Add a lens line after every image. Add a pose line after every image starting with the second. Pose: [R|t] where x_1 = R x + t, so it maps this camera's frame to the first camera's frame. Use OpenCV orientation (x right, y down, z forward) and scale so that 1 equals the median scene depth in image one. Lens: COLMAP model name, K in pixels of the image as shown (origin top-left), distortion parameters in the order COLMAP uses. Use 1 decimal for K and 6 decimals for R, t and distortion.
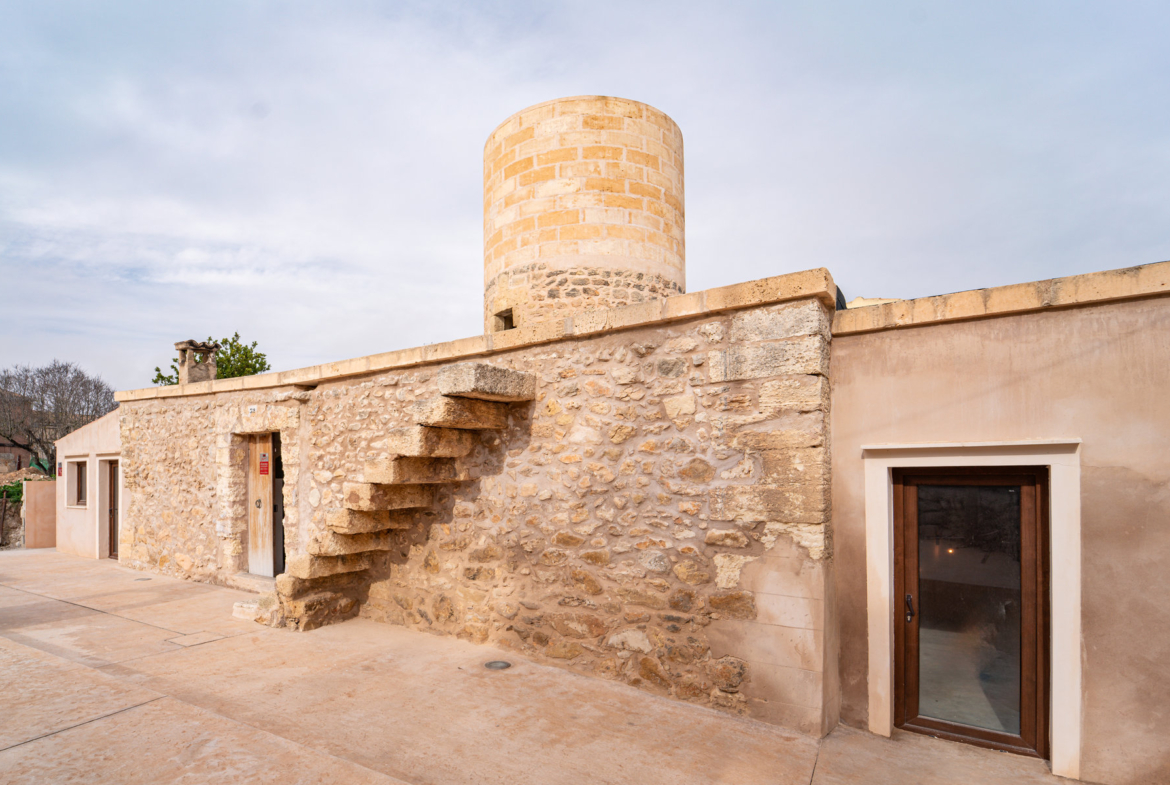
lens RADIAL K [[547.5, 0, 572.0], [0, 547.5, 466.8], [0, 0, 1]] dist [-0.008278, -0.000306]
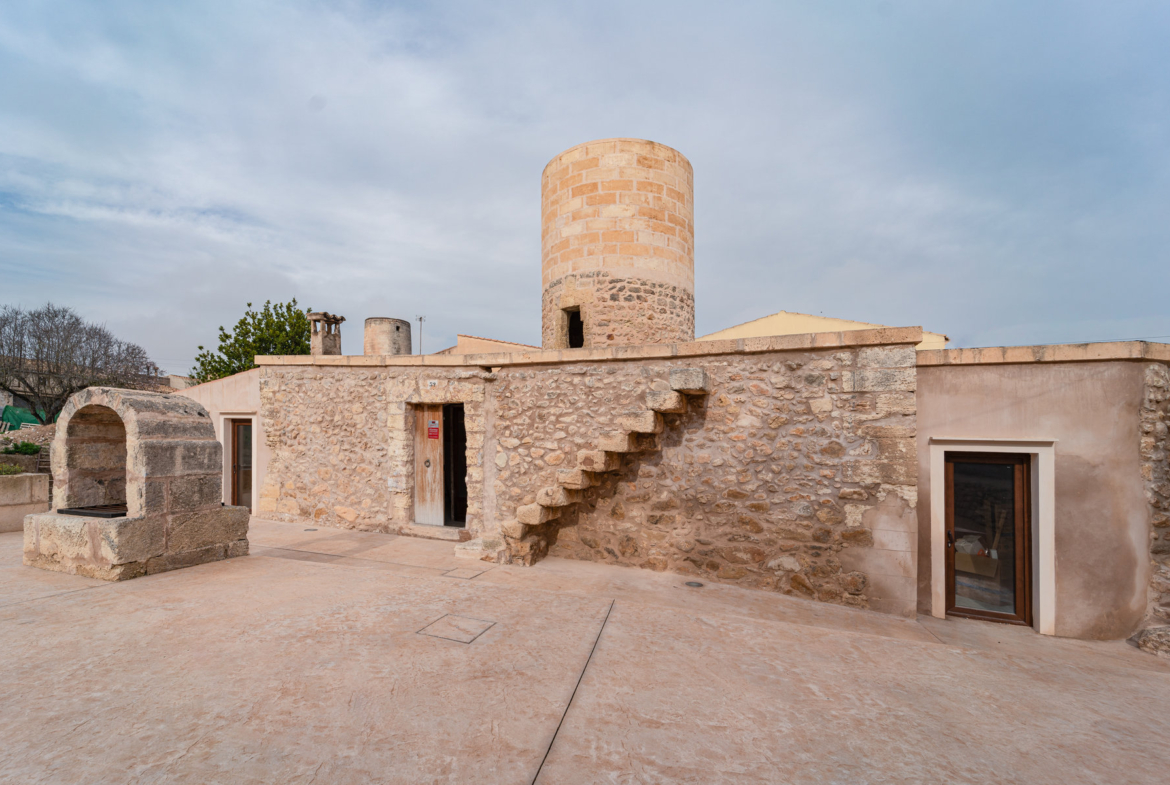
lens RADIAL K [[516.3, 0, 566.8], [0, 516.3, 425.2], [0, 0, 1]] dist [0.011776, 0.000243]
pose [[0.971564, 0.038141, 0.233684, -0.728292], [-0.035300, 0.999243, -0.016328, -0.008919], [-0.234129, 0.007615, 0.972176, -0.195774]]
